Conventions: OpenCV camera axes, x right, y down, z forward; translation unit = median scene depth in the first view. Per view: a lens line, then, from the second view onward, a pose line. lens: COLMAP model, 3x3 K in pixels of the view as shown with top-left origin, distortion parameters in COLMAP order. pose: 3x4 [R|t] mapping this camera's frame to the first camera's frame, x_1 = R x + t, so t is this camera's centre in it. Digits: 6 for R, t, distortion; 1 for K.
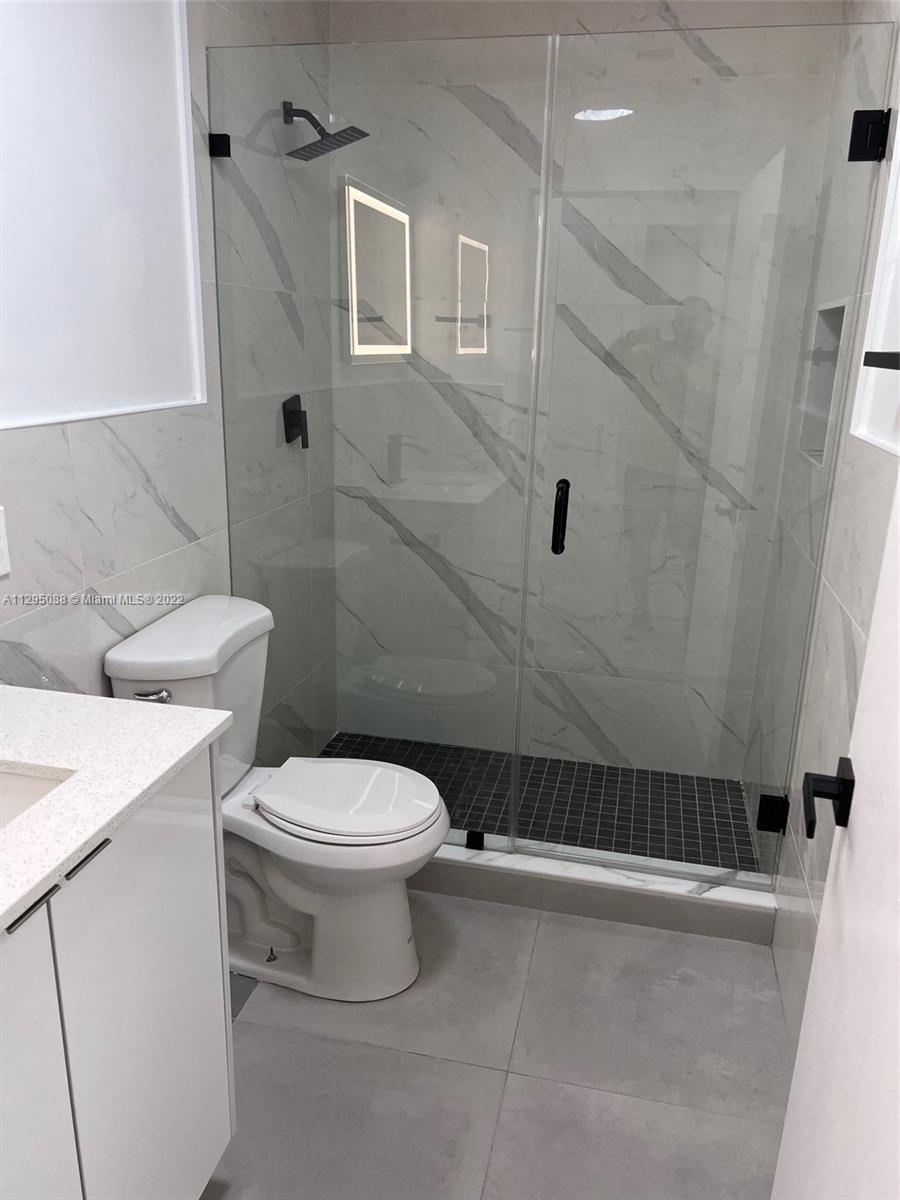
lens RADIAL K [[909.9, 0, 449.4], [0, 909.9, 600.0], [0, 0, 1]] dist [0.064563, -0.067872]
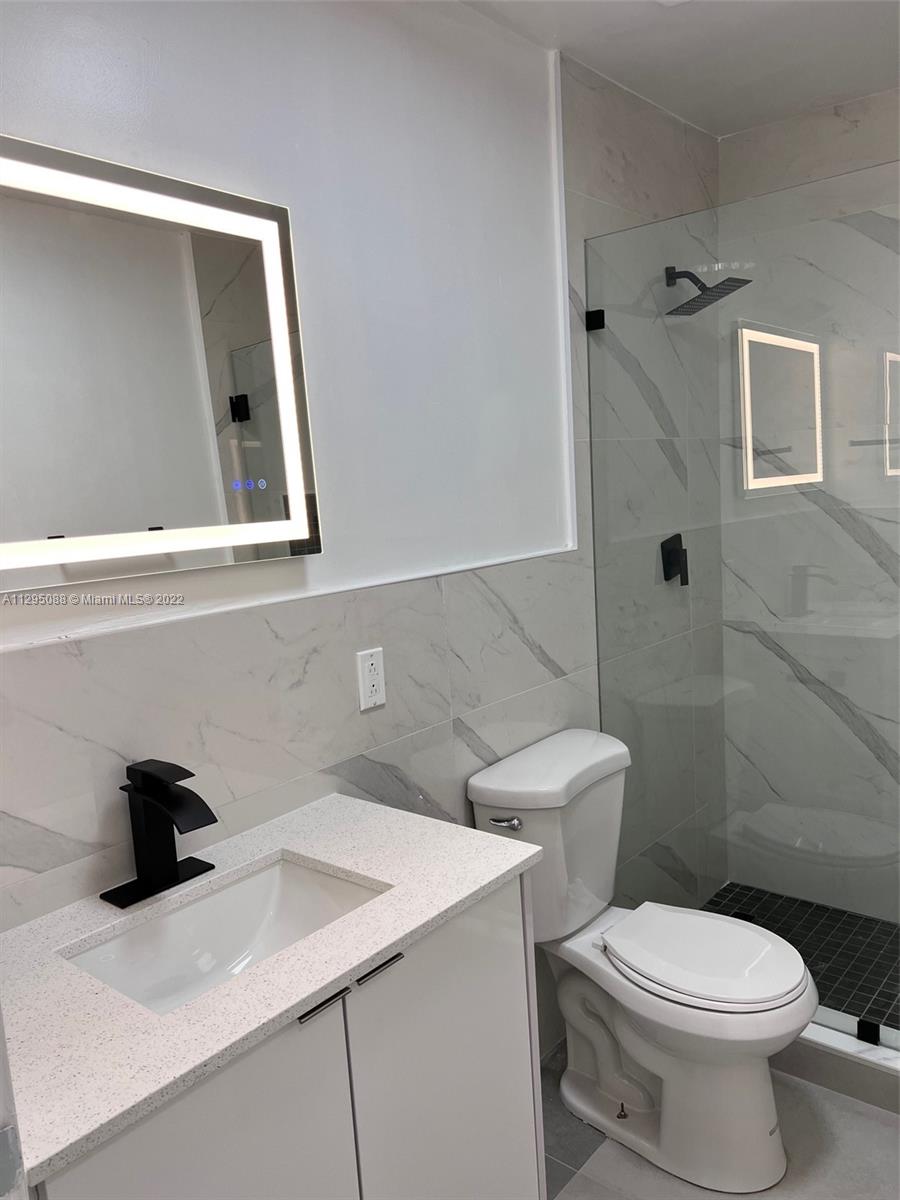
lens RADIAL K [[909.9, 0, 459.8], [0, 909.9, 605.3], [0, 0, 1]] dist [0.064563, -0.067872]
pose [[0.885144, -0.016502, -0.465025, 0.104659], [-0.046031, 0.991364, -0.122797, -0.011085], [0.463035, 0.130098, 0.876740, 0.006432]]
